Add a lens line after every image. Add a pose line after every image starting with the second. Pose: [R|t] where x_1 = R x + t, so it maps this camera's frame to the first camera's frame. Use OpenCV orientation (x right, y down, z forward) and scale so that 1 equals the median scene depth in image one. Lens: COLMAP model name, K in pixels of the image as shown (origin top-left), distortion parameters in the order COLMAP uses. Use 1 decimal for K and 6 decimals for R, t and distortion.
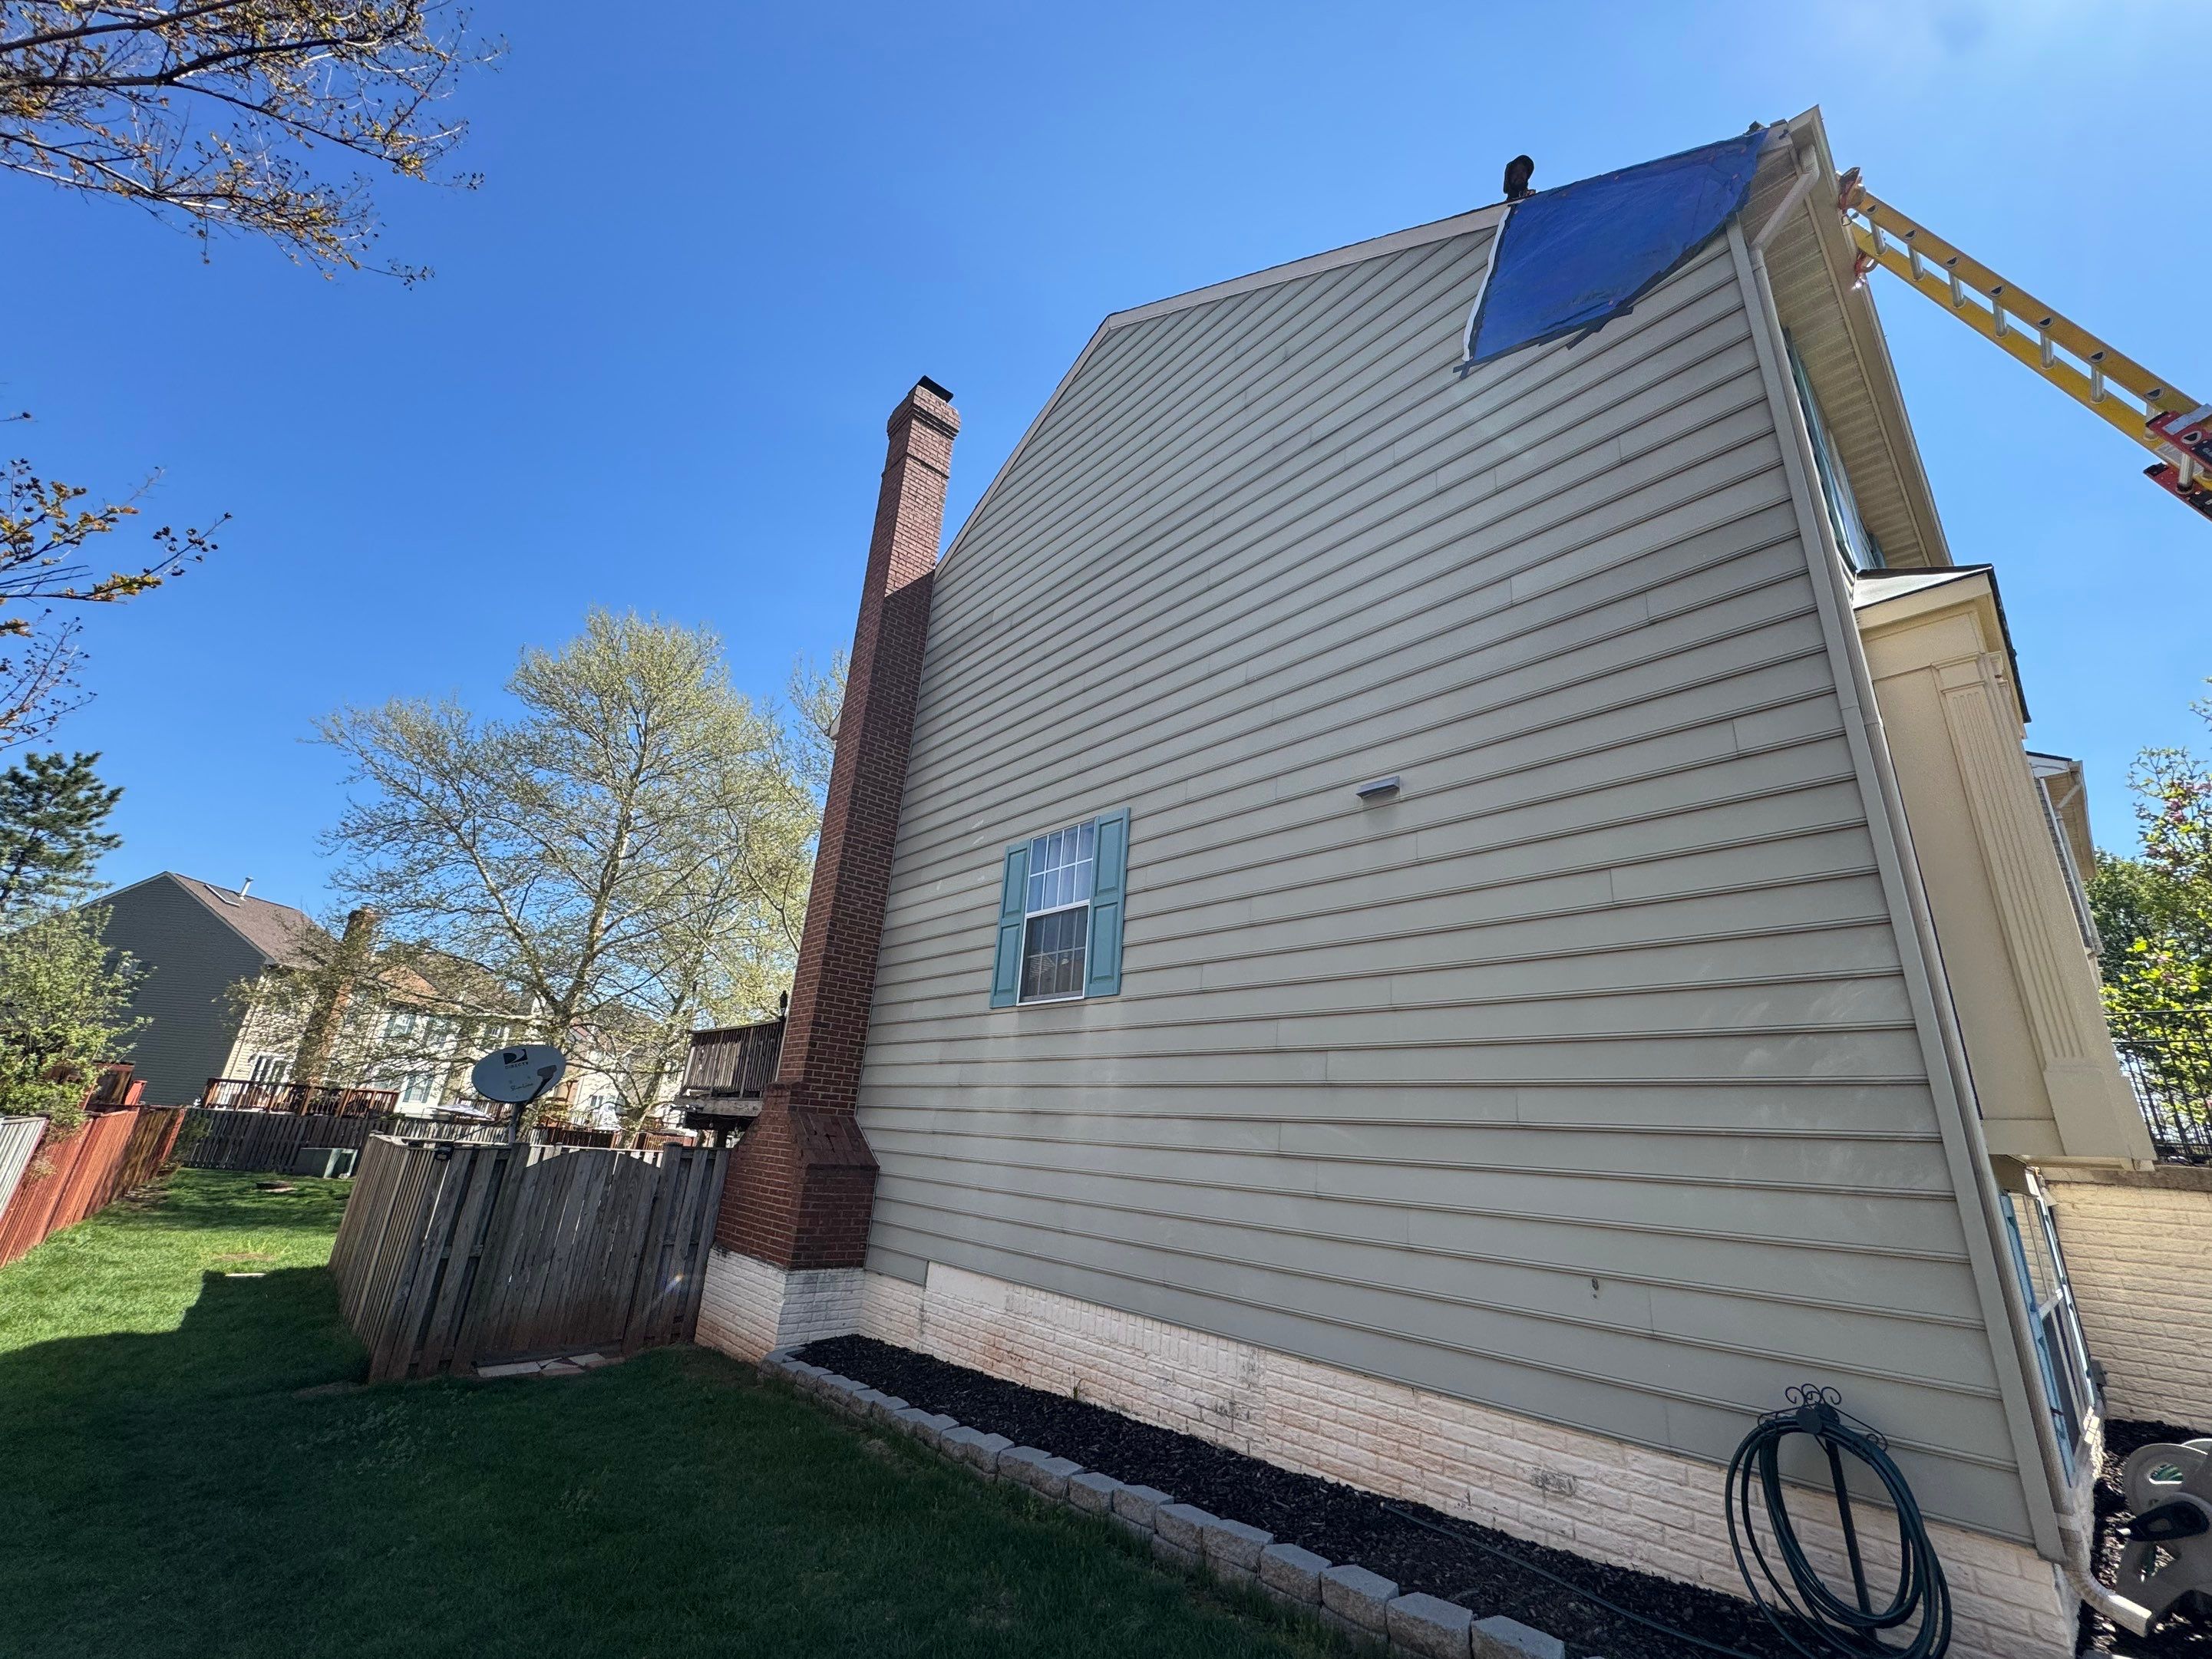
lens RADIAL K [[888.1, 0, 1106.0], [0, 888.1, 829.5], [0, 0, 1]] dist [0.000139, -0.000431]
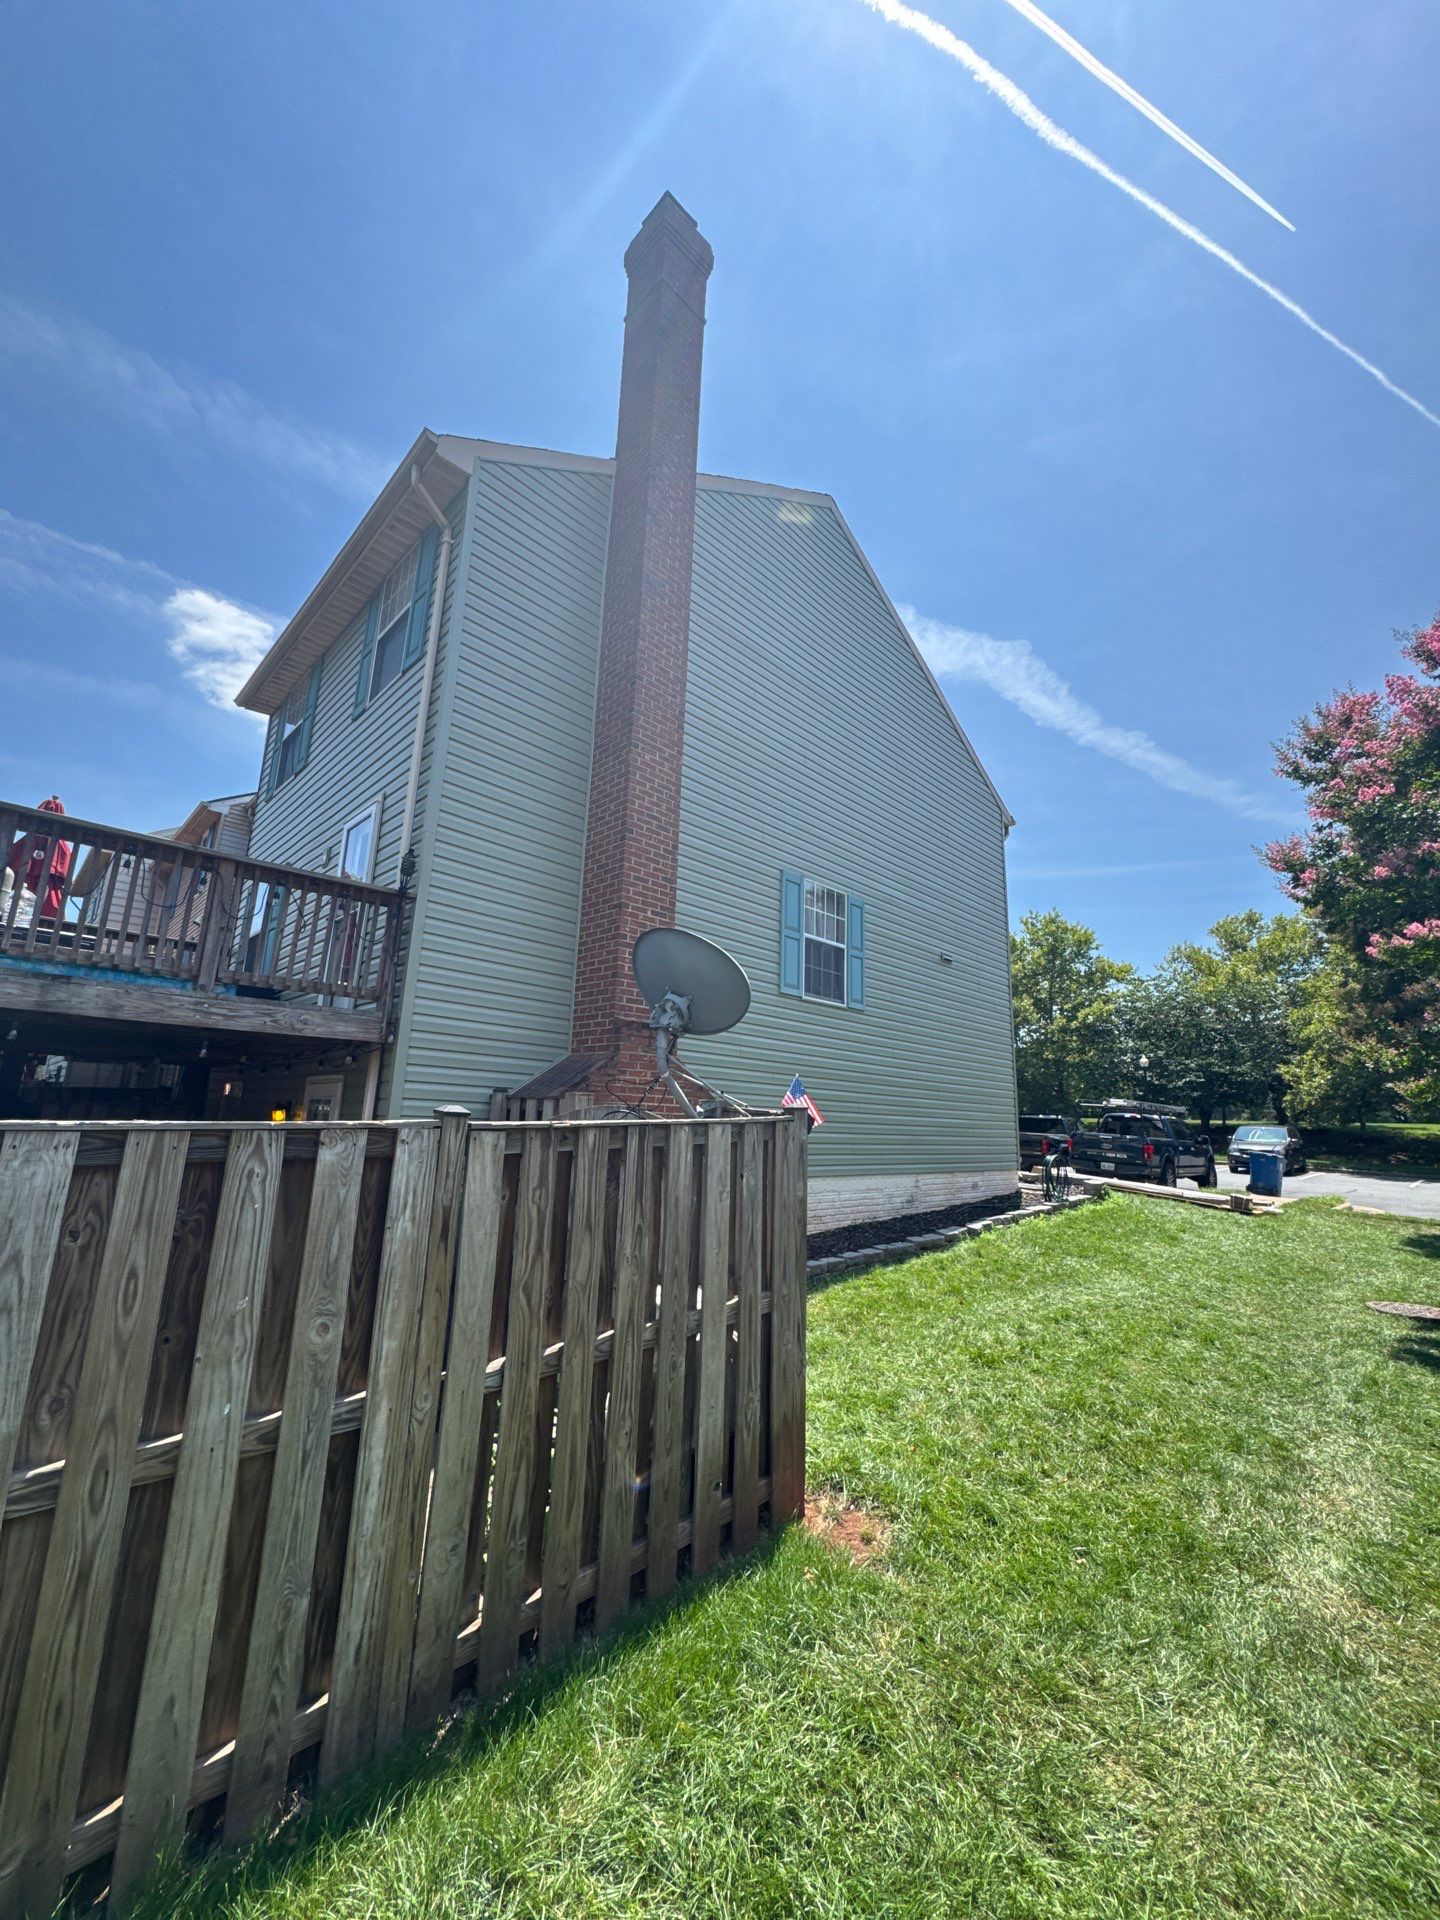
lens RADIAL K [[770.9, 0, 720.0], [0, 770.9, 960.0], [0, 0, 1]] dist [0.000139, -0.000431]
pose [[-0.054536, 0.137663, 0.988977, -1.112279], [-0.374668, 0.915260, -0.148063, 0.318303], [-0.925554, -0.378612, 0.001663, 0.969847]]
